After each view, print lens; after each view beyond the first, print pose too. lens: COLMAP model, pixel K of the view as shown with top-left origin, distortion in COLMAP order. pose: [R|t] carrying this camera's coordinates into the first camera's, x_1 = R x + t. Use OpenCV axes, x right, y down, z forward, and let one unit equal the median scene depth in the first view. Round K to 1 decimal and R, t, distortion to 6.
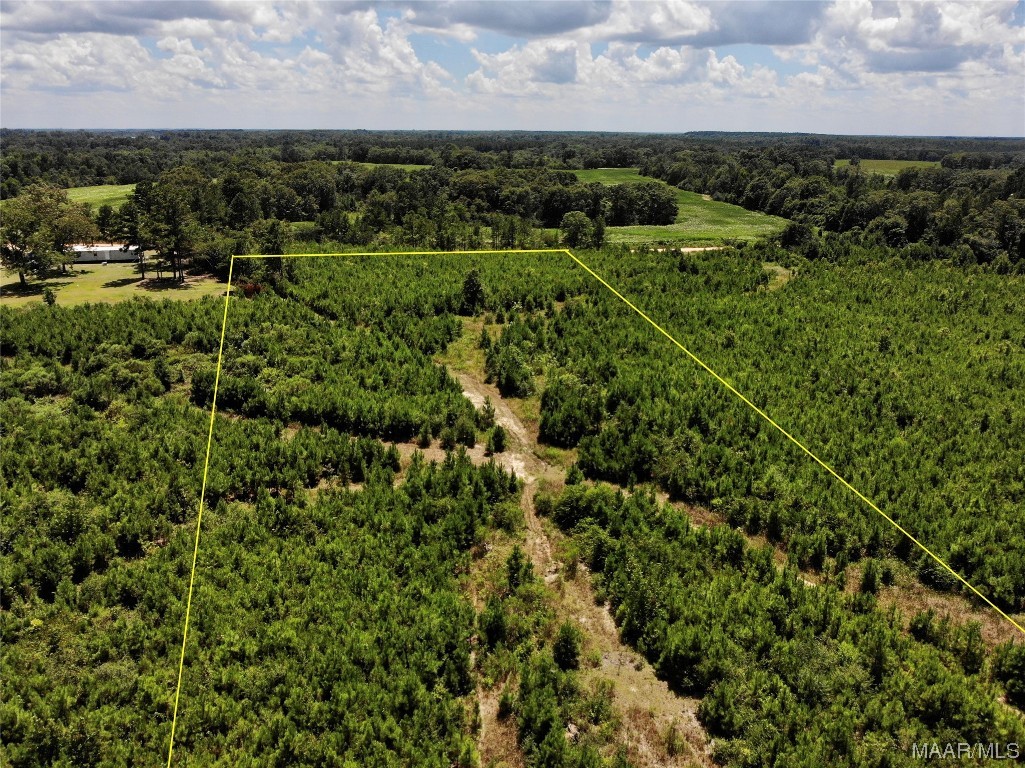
lens RADIAL K [[772.4, 0, 512.5], [0, 772.4, 384.0], [0, 0, 1]] dist [-0.009517, 0.002109]
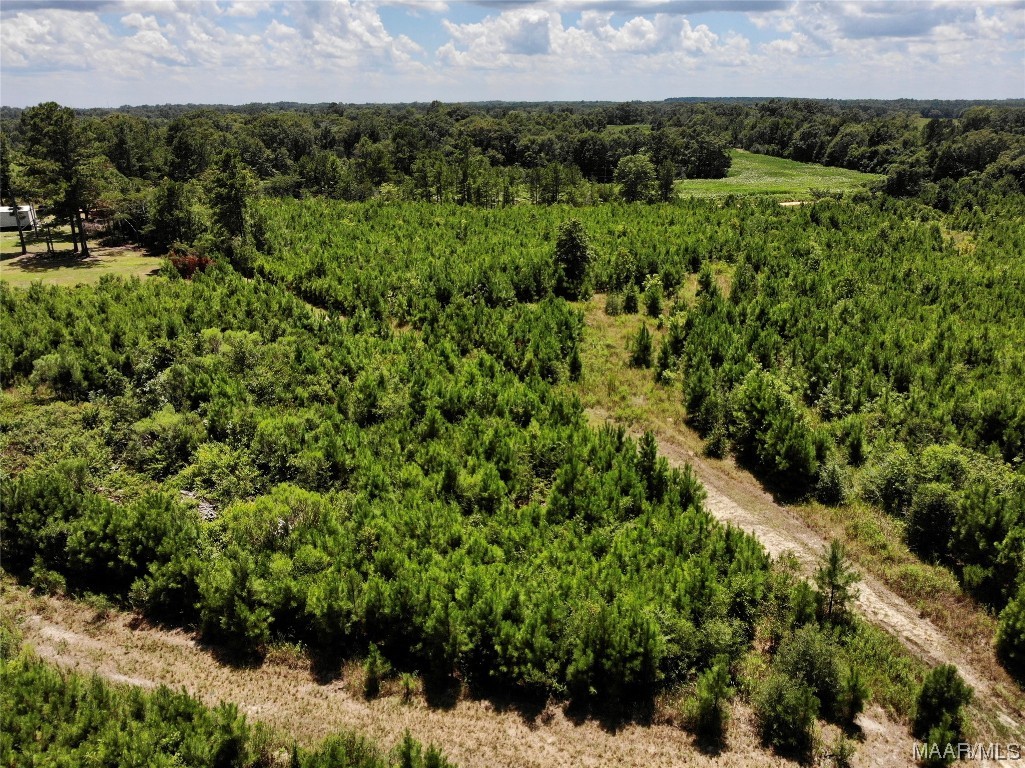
lens RADIAL K [[797.0, 0, 510.7], [0, 797.0, 302.8], [0, 0, 1]] dist [-0.037151, 0.004695]
pose [[0.999200, -0.027044, 0.029471, -0.115502], [0.029129, 0.996922, -0.072786, -0.042647], [-0.027412, 0.073587, 0.996912, 0.394575]]
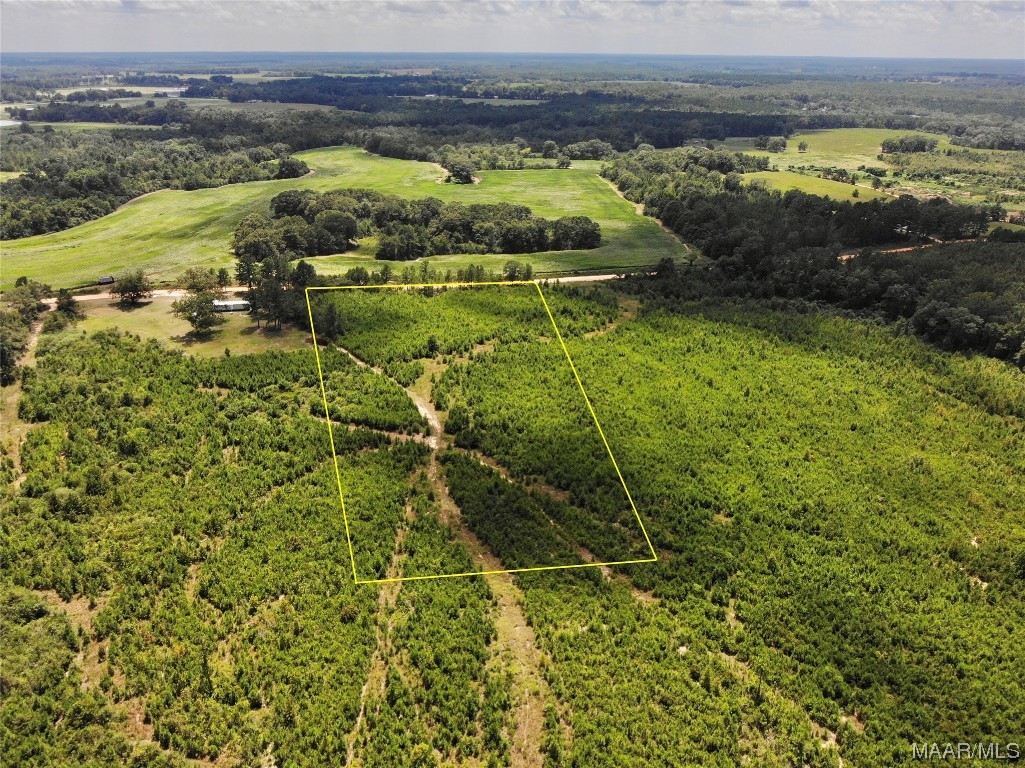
lens RADIAL K [[772.4, 0, 512.5], [0, 772.4, 384.0], [0, 0, 1]] dist [-0.009517, 0.002109]
pose [[0.999795, 0.005752, -0.019409, 0.190318], [-0.003983, 0.995937, 0.089970, -0.195502], [0.019848, -0.089874, 0.995755, -0.966058]]
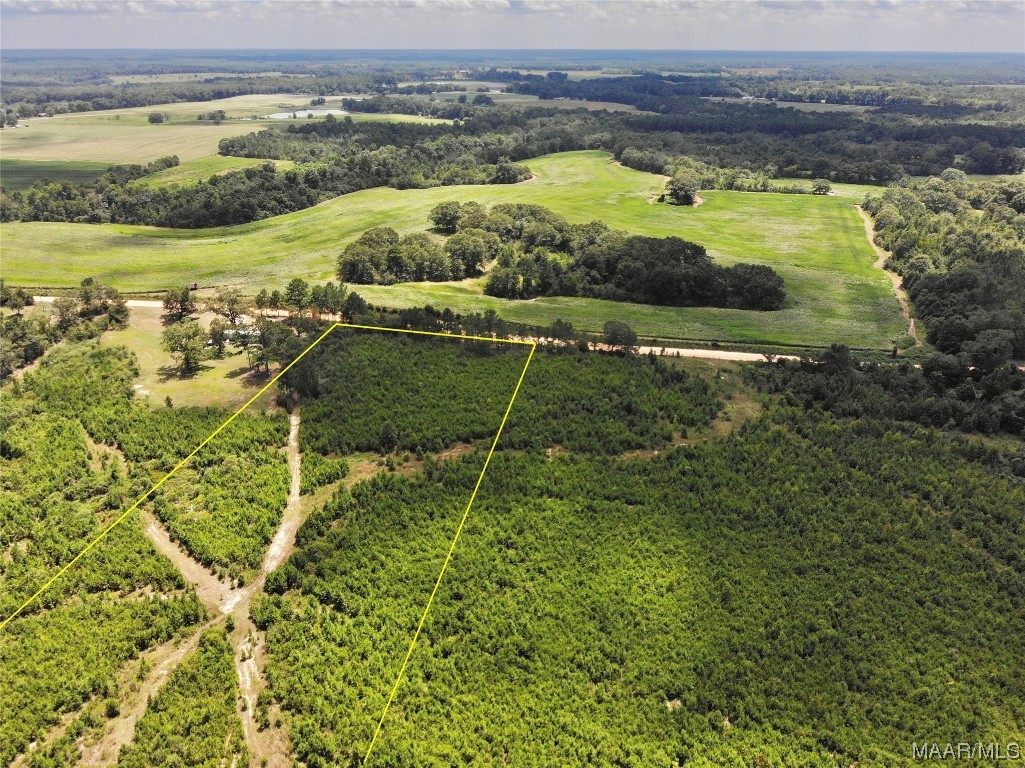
lens RADIAL K [[772.4, 0, 512.5], [0, 772.4, 384.0], [0, 0, 1]] dist [-0.009517, 0.002109]
pose [[0.900006, 0.171238, -0.400832, 0.738937], [-0.133819, 0.983739, 0.119789, -0.423081], [0.414826, -0.054172, 0.908286, -0.258798]]
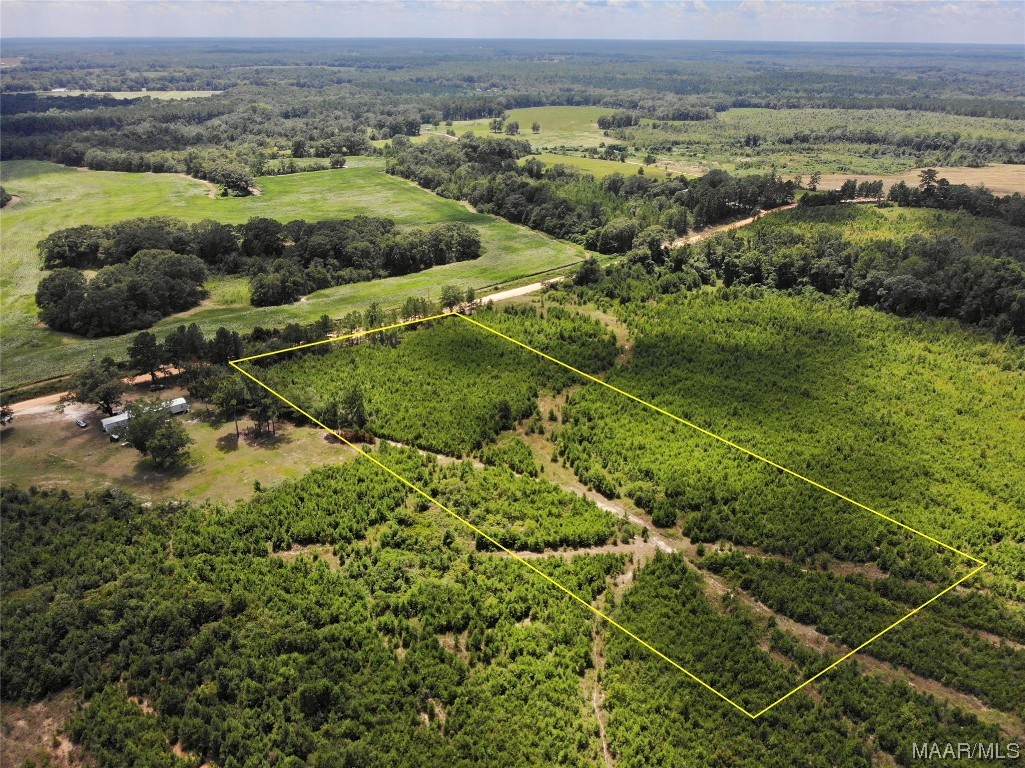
lens RADIAL K [[768.9, 0, 512.5], [0, 768.9, 384.0], [0, 0, 1]] dist [-0.022121, 0.002293]
pose [[0.900331, -0.186608, 0.393168, -0.635245], [0.141337, 0.979812, 0.141393, -0.390516], [-0.411616, -0.071731, 0.908530, -0.419769]]
